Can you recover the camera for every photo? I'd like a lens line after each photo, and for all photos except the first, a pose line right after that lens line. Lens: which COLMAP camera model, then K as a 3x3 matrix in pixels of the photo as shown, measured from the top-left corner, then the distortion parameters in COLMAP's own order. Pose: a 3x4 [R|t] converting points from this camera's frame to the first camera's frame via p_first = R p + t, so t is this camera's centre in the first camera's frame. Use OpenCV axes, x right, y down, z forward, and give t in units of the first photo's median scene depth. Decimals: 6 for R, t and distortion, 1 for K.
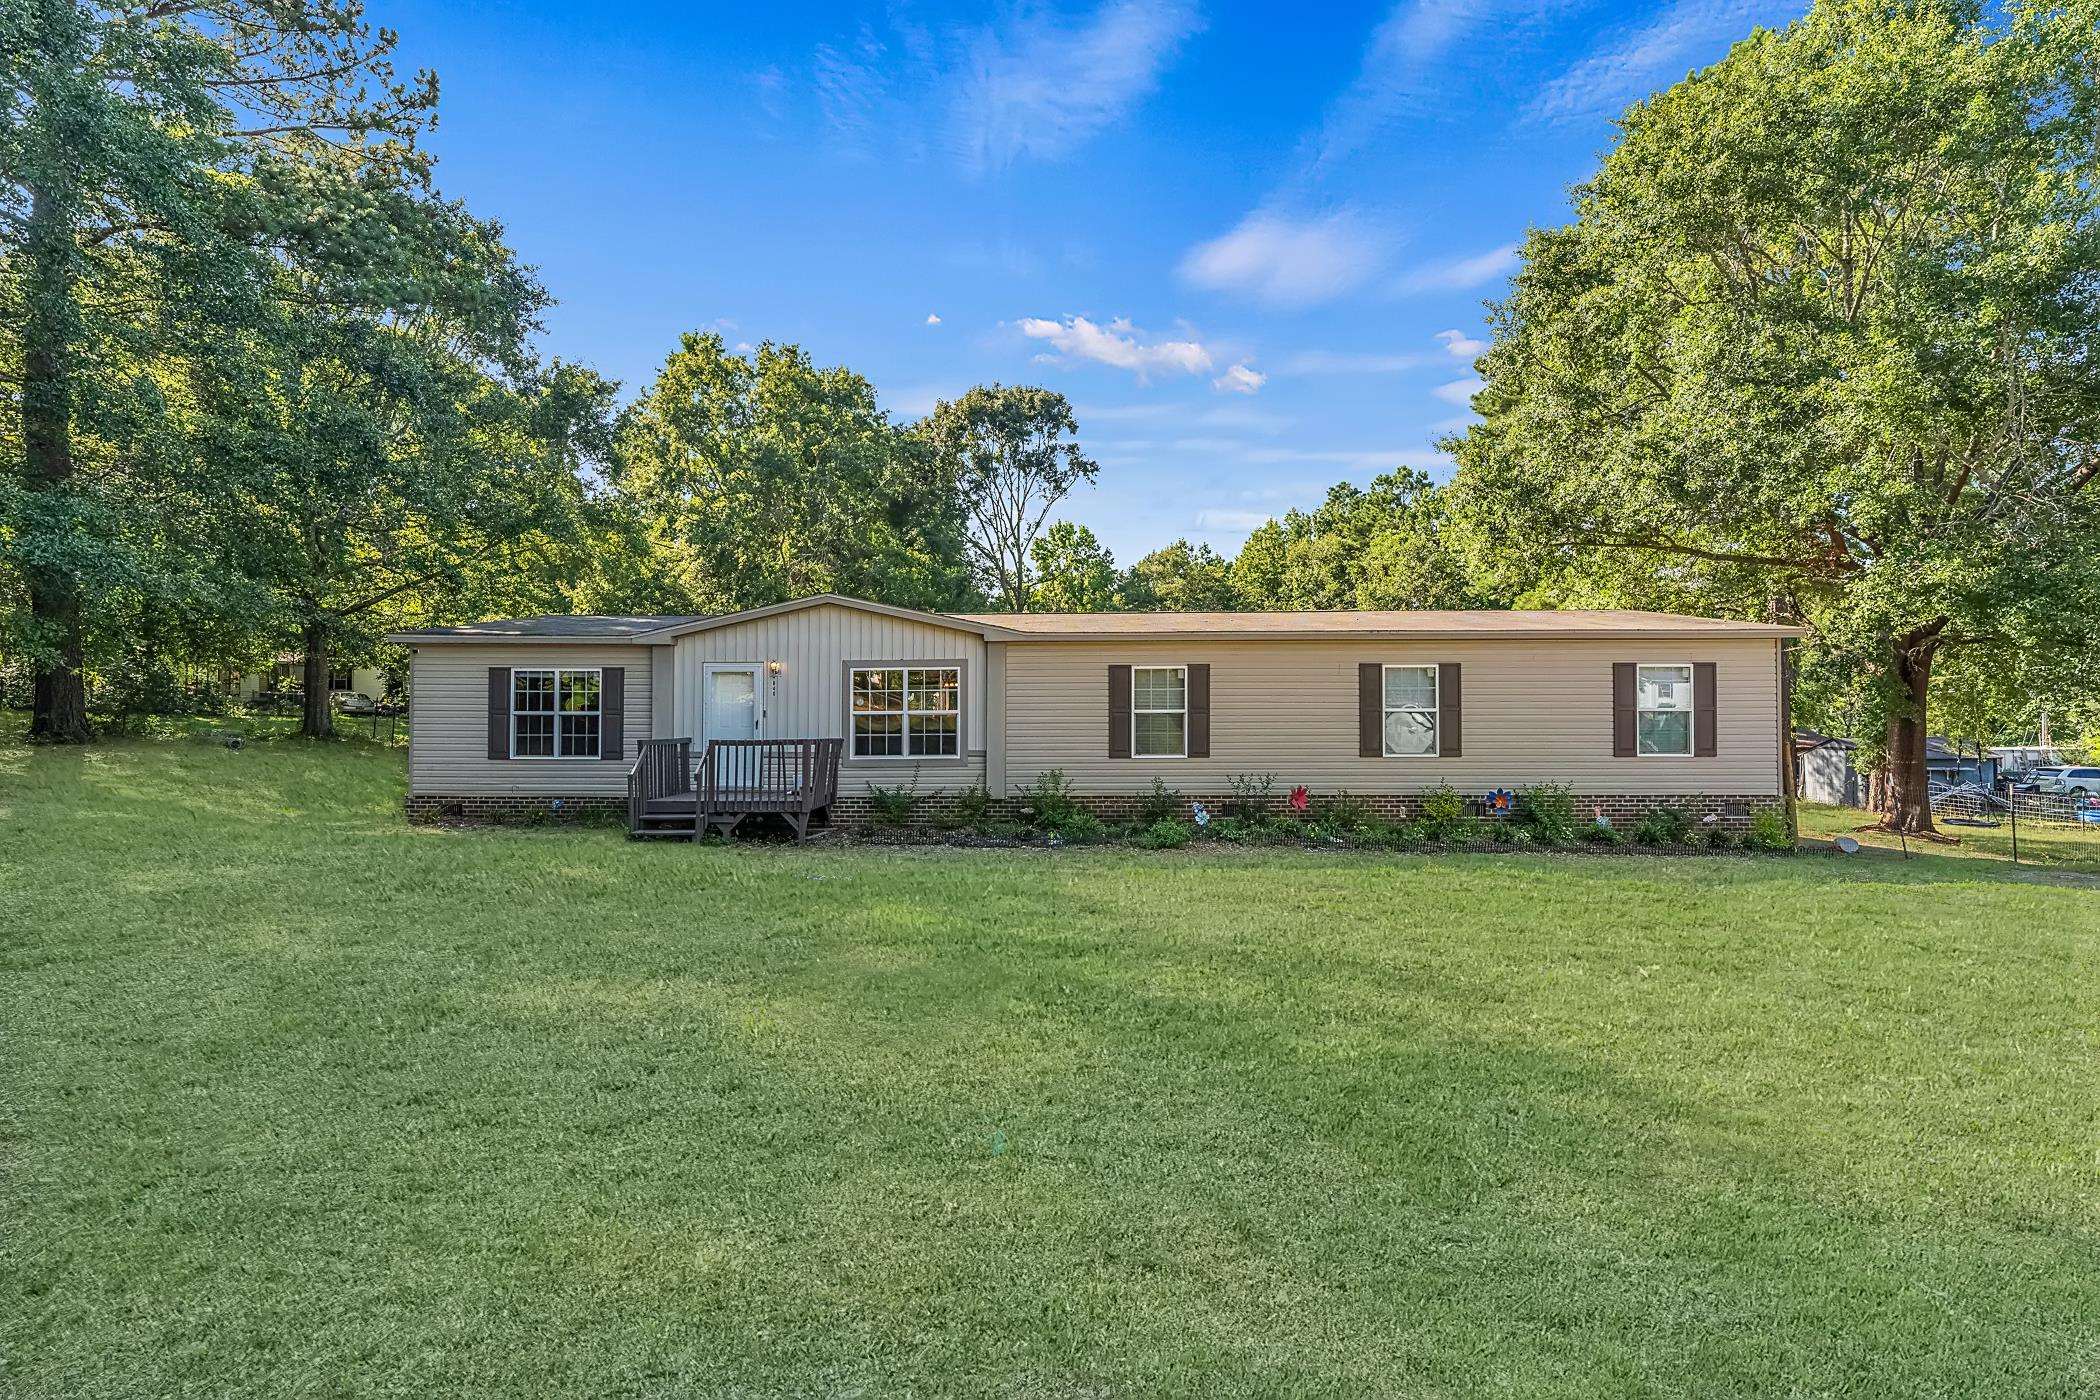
lens RADIAL K [[902.5, 0, 1049.1], [0, 902.5, 703.2], [0, 0, 1]] dist [-0.004571, -0.000434]
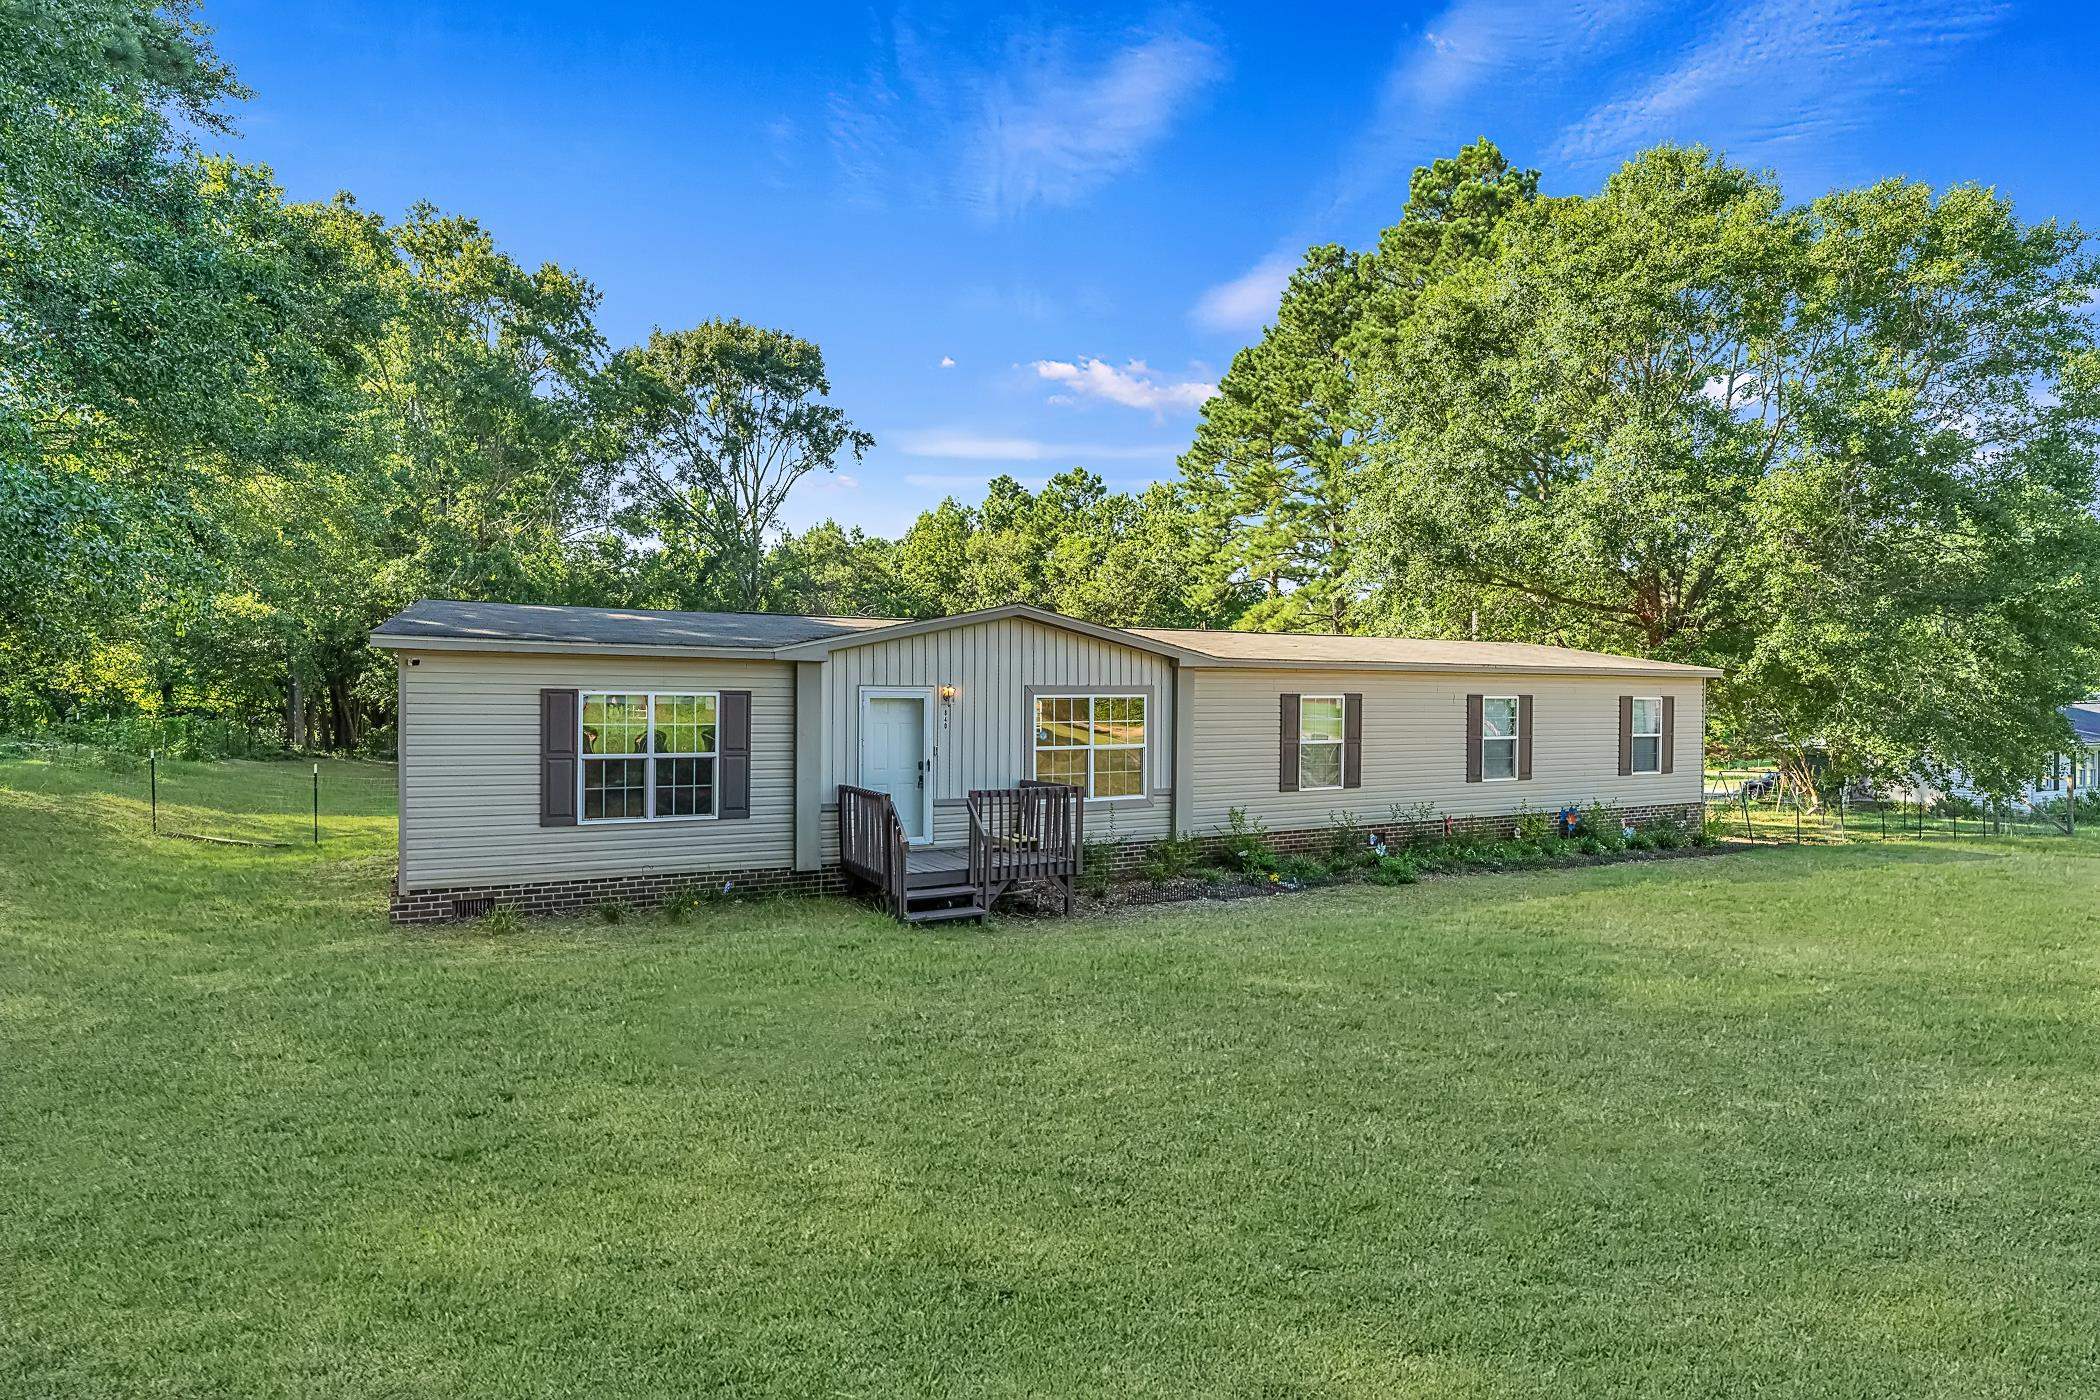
lens RADIAL K [[1003.8, 0, 1049.4], [0, 1003.8, 701.5], [0, 0, 1]] dist [0.004331, 0.000119]
pose [[0.888837, 0.005907, 0.458186, -0.628324], [-0.006709, 0.999977, 0.000122, -0.032336], [-0.458175, -0.003183, 0.888856, 0.174016]]
